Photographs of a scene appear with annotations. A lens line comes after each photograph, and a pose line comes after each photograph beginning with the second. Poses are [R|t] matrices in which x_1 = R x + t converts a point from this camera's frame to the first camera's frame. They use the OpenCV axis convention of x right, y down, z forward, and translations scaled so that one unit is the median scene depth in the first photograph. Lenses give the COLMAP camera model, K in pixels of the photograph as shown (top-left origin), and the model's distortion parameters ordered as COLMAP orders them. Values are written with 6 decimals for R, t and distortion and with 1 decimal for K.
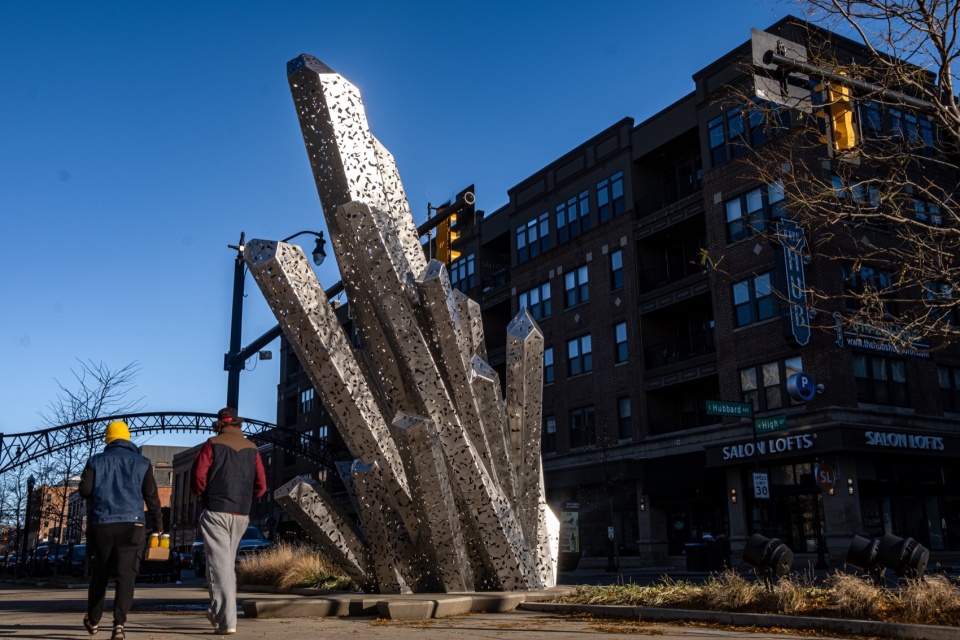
lens RADIAL K [[922.4, 0, 480.0], [0, 922.4, 320.0], [0, 0, 1]] dist [-0.081239, 0.189050]
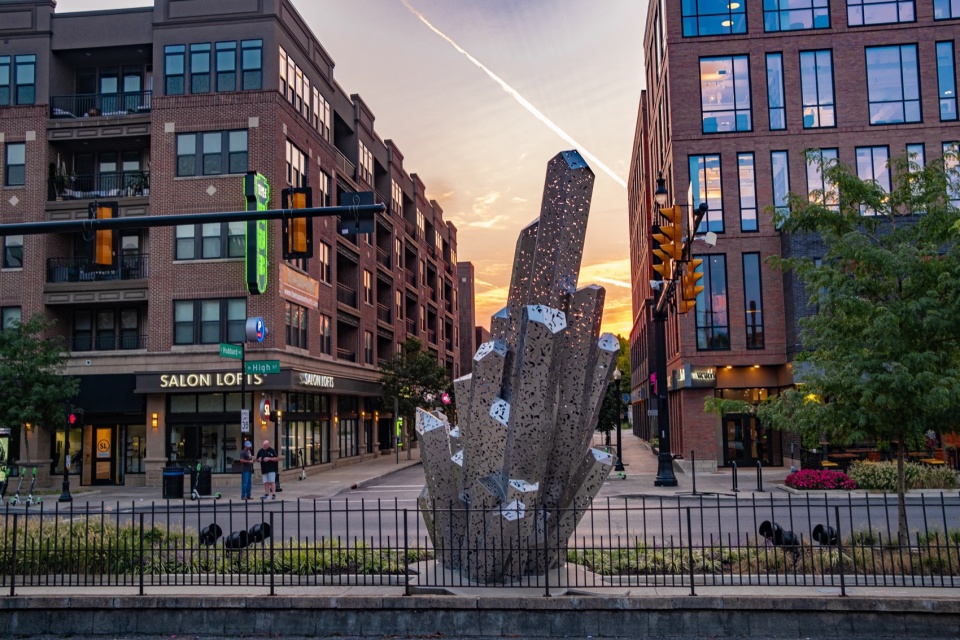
lens RADIAL K [[922.4, 0, 480.0], [0, 922.4, 320.0], [0, 0, 1]] dist [-0.081239, 0.189050]
pose [[0.606203, 0.085601, 0.790690, -0.278808], [-0.182957, 0.982536, 0.033898, -0.019676], [-0.773980, -0.165212, 0.611278, 0.080772]]
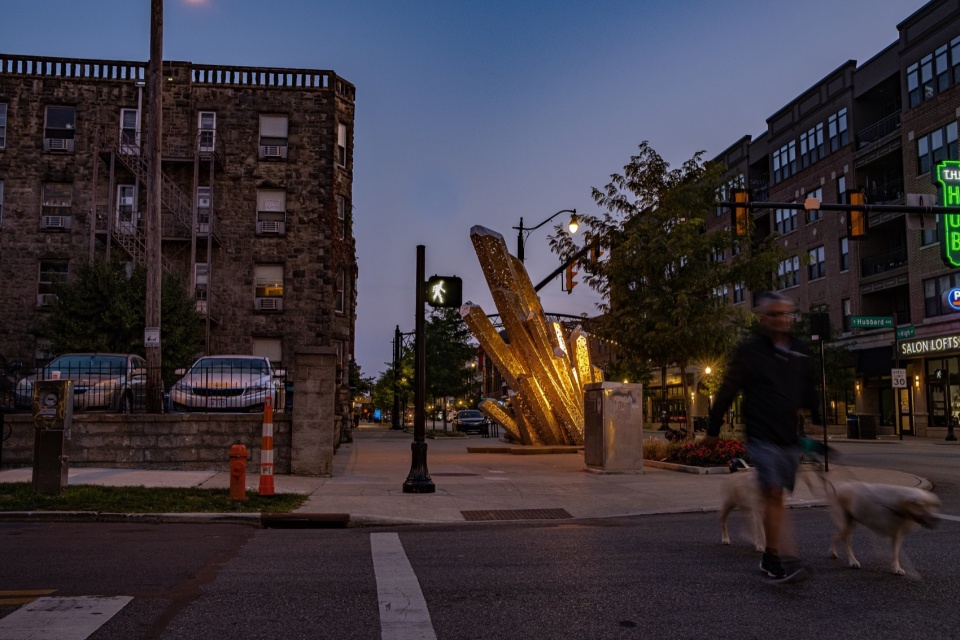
lens RADIAL K [[911.5, 0, 483.4], [0, 911.5, 321.3], [0, 0, 1]] dist [-0.065734, 0.159483]
pose [[0.919535, -0.014567, -0.392737, 0.186276], [0.072246, 0.988548, 0.132487, -0.081868], [0.386310, -0.150200, 0.910058, -0.290747]]
